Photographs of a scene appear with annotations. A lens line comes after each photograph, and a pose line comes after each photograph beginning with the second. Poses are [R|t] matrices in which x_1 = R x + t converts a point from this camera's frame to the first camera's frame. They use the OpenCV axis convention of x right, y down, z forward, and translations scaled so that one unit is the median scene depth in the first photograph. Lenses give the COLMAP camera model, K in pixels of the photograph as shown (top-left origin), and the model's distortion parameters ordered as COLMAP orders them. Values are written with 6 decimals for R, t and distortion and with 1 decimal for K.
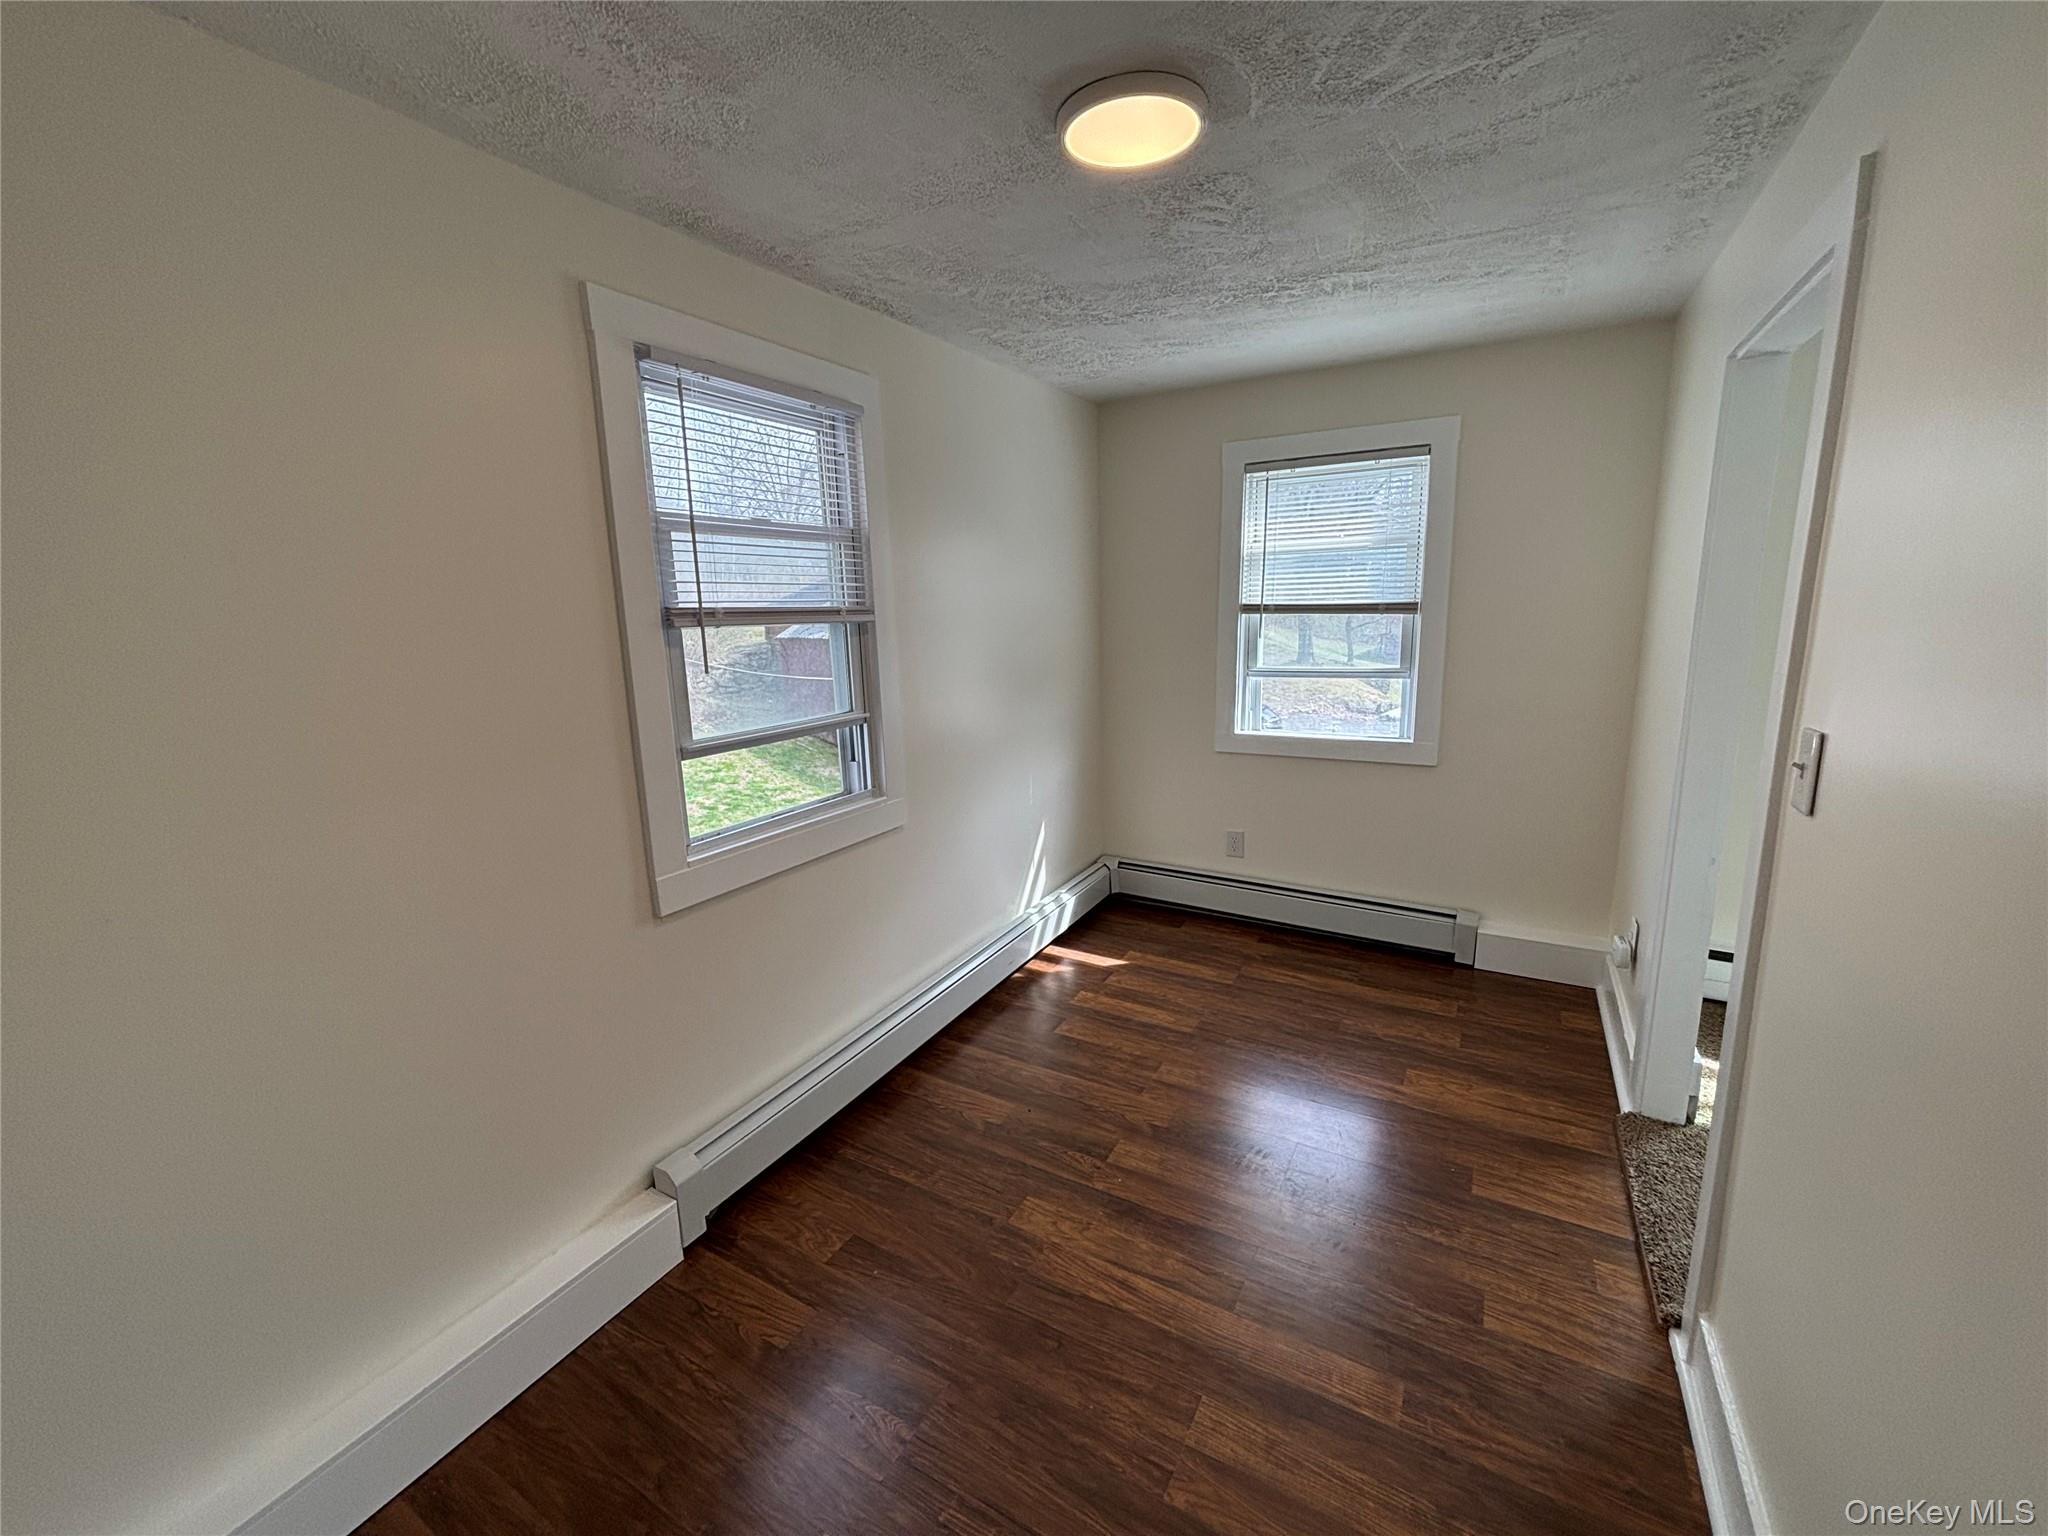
lens RADIAL K [[828.4, 0, 1026.5], [0, 828.4, 770.0], [0, 0, 1]] dist [0.003101, 0.000508]
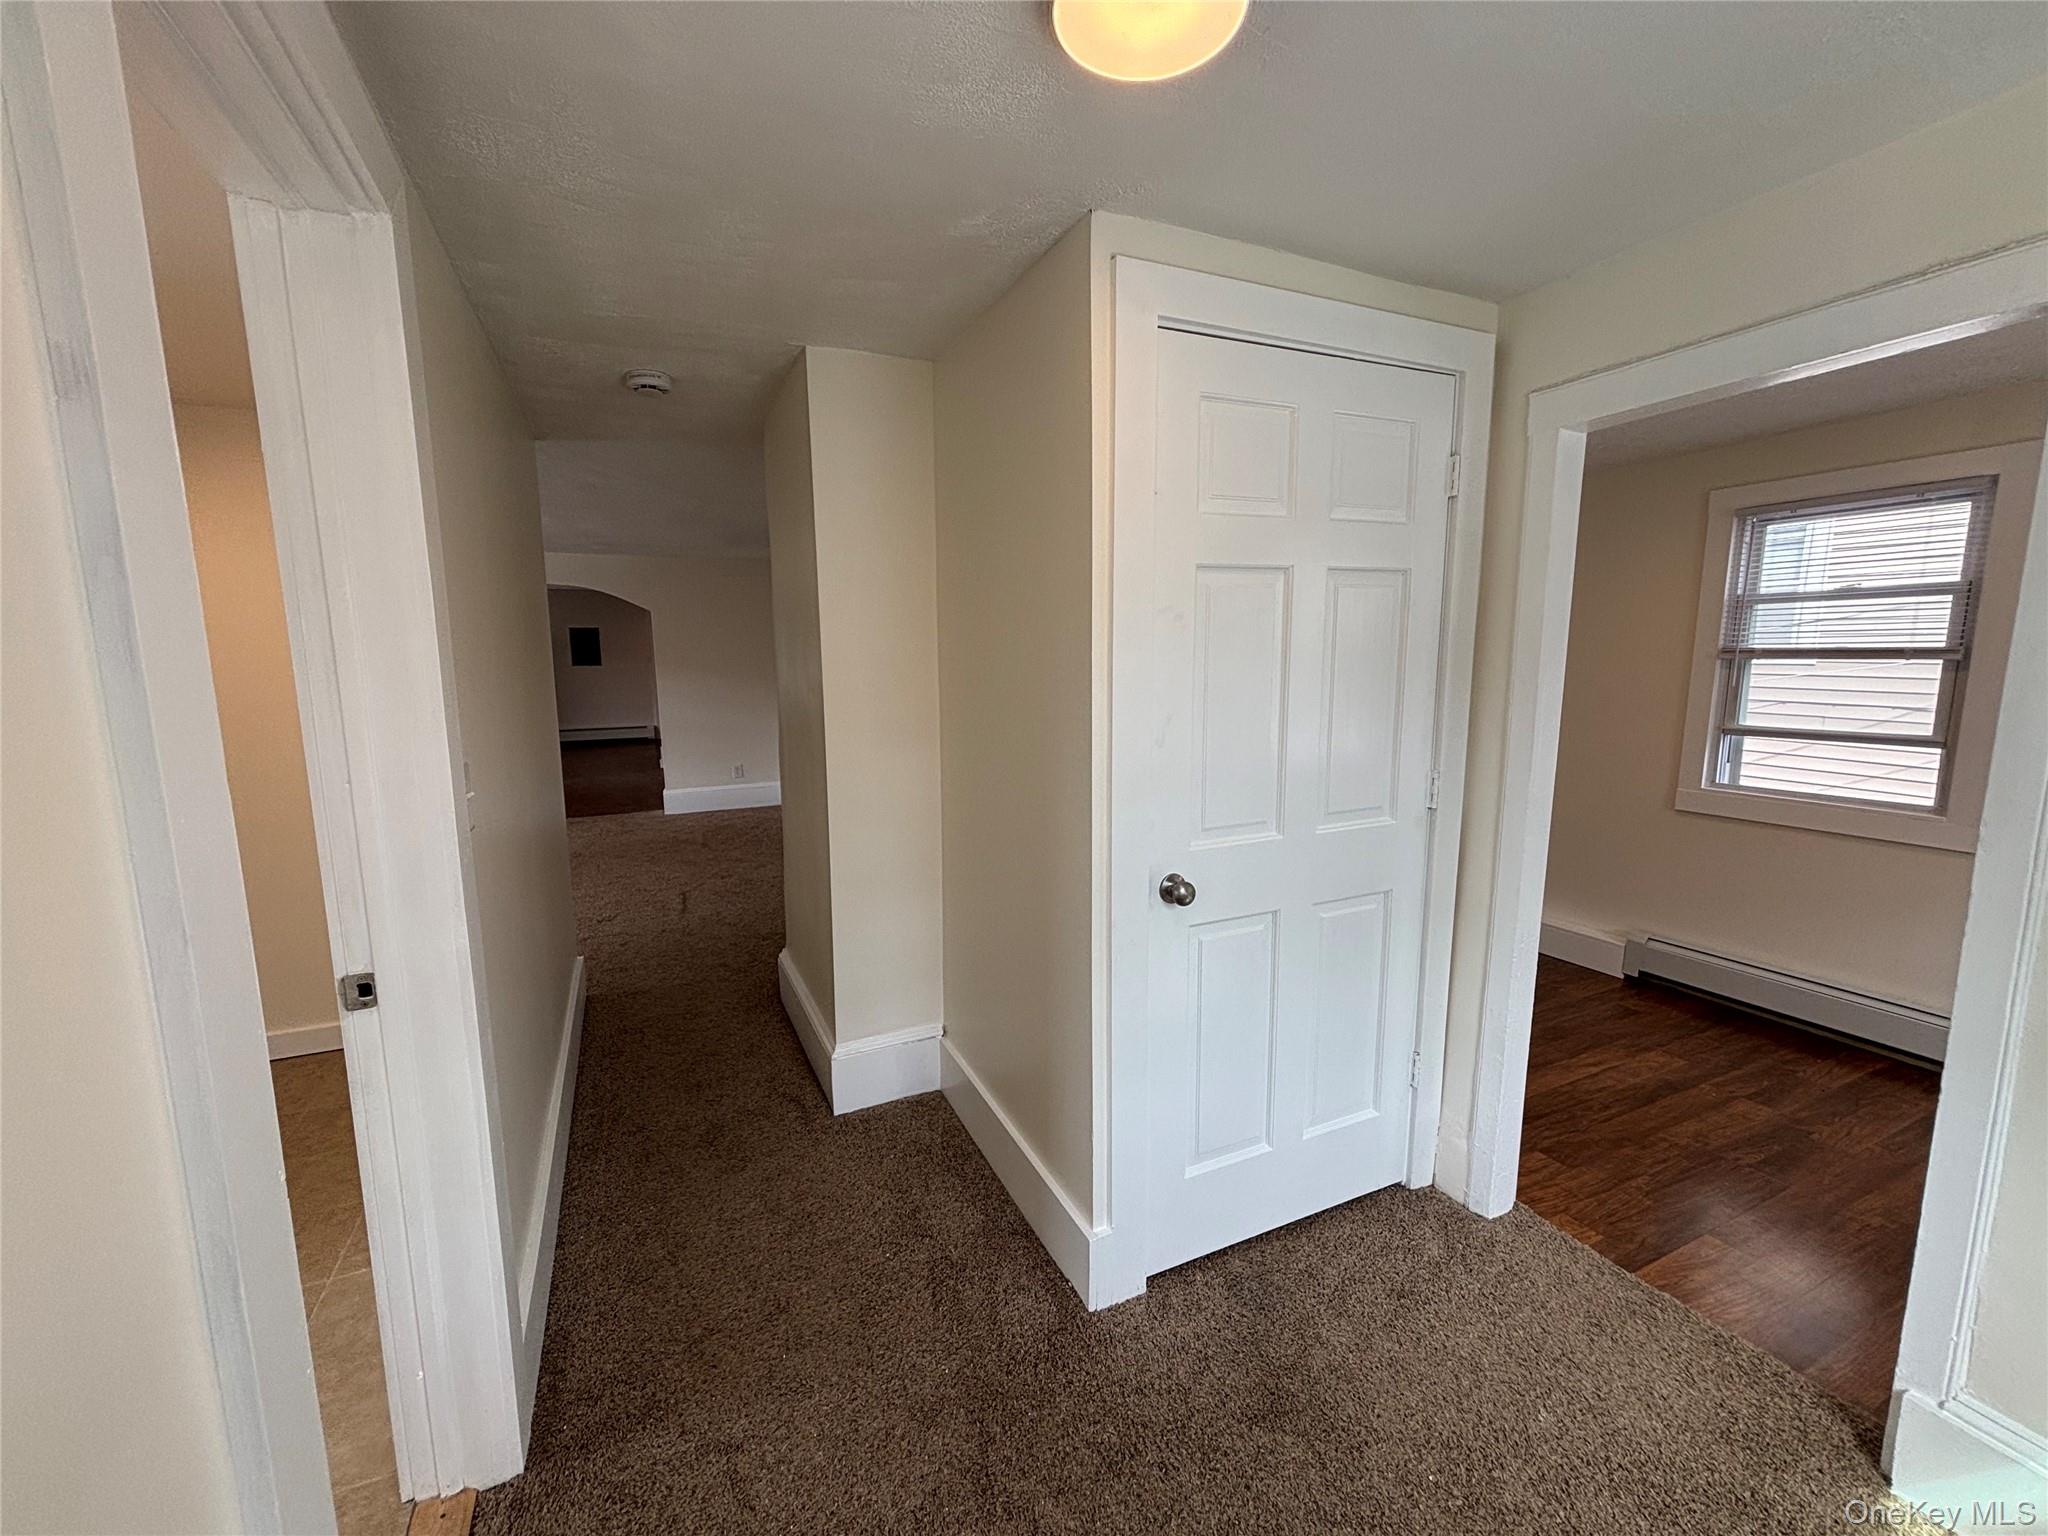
lens RADIAL K [[815.8, 0, 1021.6], [0, 815.8, 761.1], [0, 0, 1]] dist [-0.001230, -0.000279]
pose [[-0.572913, 0.135711, -0.808303, 1.476356], [-0.139606, 0.955627, 0.259396, -0.156989], [0.807639, 0.261455, -0.528545, 0.583337]]
